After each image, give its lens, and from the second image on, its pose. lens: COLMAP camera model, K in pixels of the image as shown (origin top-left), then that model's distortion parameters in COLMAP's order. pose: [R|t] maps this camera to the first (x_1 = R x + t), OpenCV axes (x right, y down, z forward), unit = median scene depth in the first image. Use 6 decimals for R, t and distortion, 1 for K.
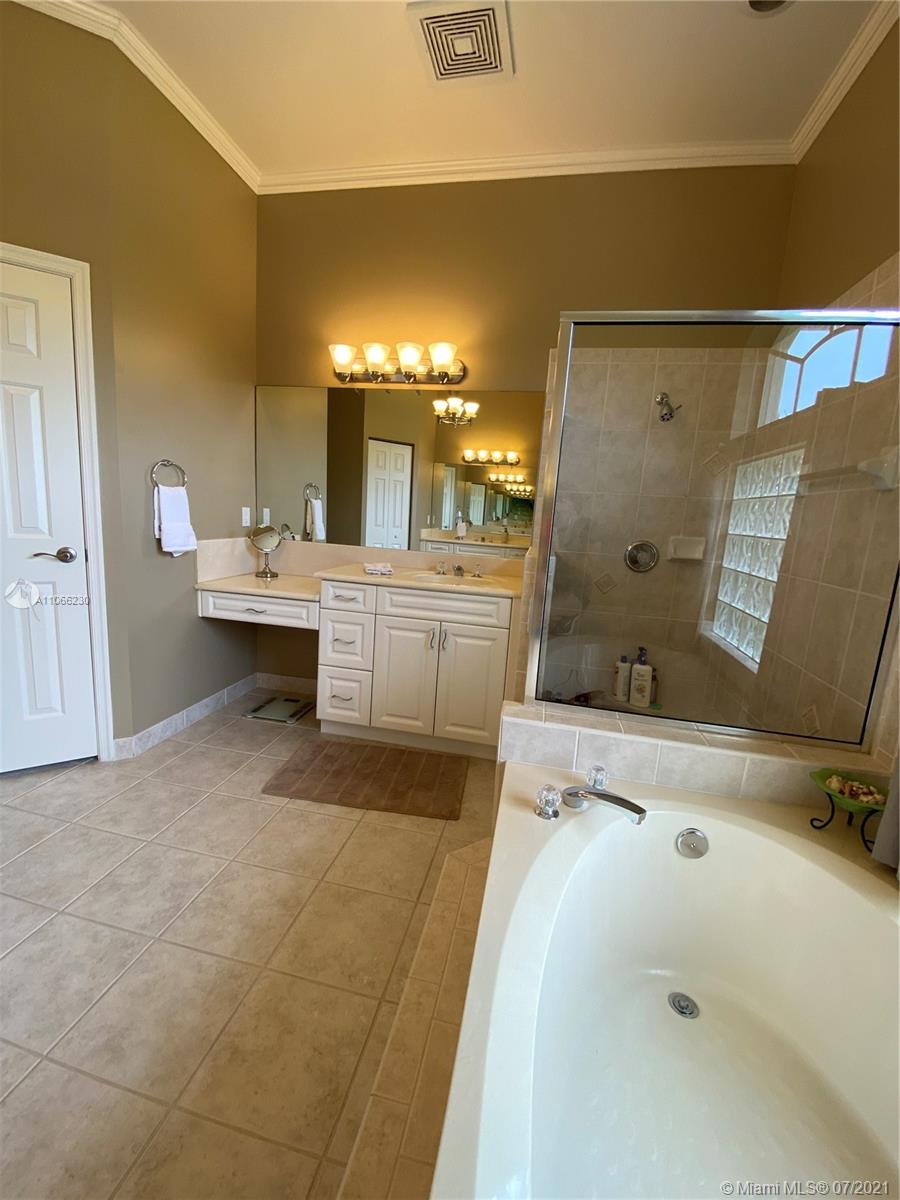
lens RADIAL K [[492.8, 0, 452.4], [0, 492.8, 588.0], [0, 0, 1]] dist [-0.001245, -0.000276]
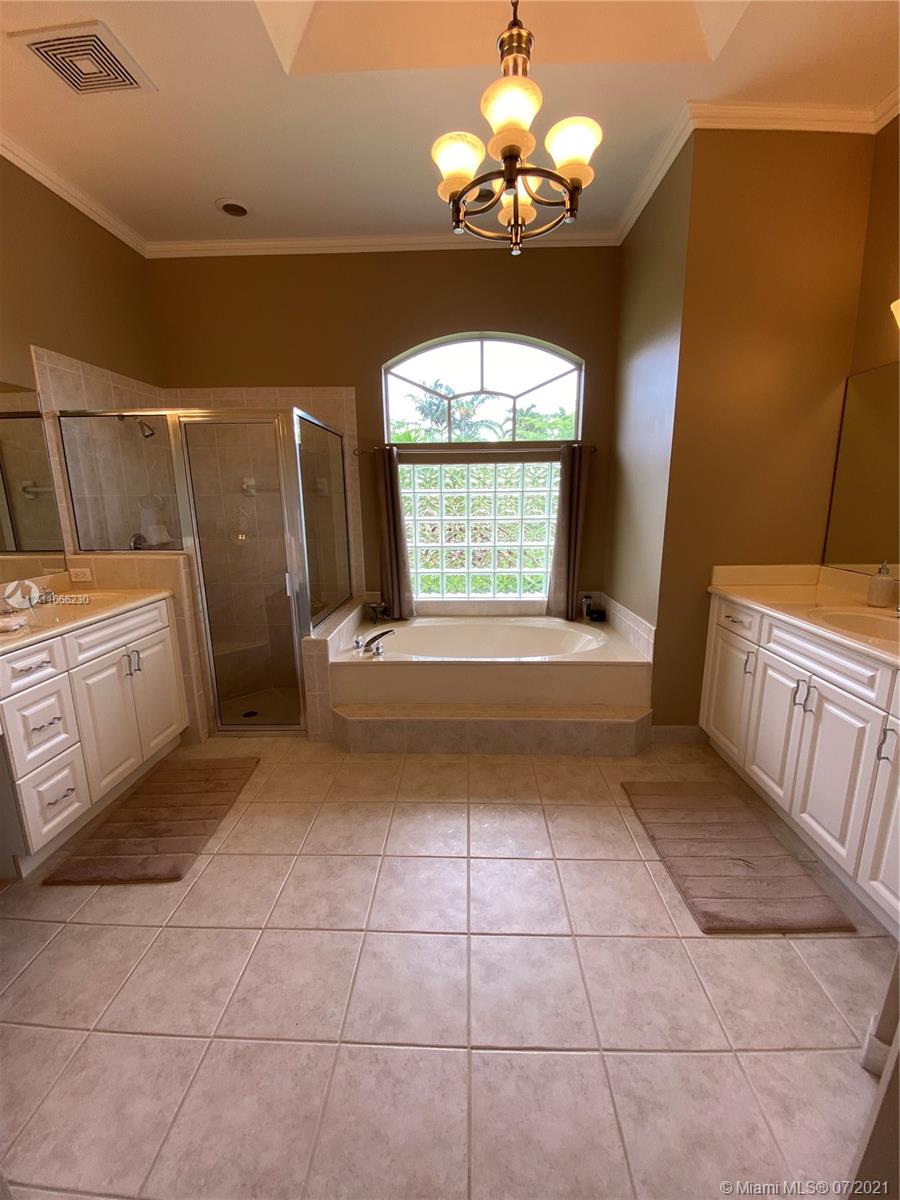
lens RADIAL K [[497.6, 0, 450.0], [0, 497.6, 600.0], [0, 0, 1]] dist [-0.002278, -0.000264]
pose [[-0.164862, -0.267068, 0.949471, -1.051769], [0.164151, 0.941788, 0.293409, -0.200187], [-0.972561, 0.204229, -0.111425, 0.496231]]
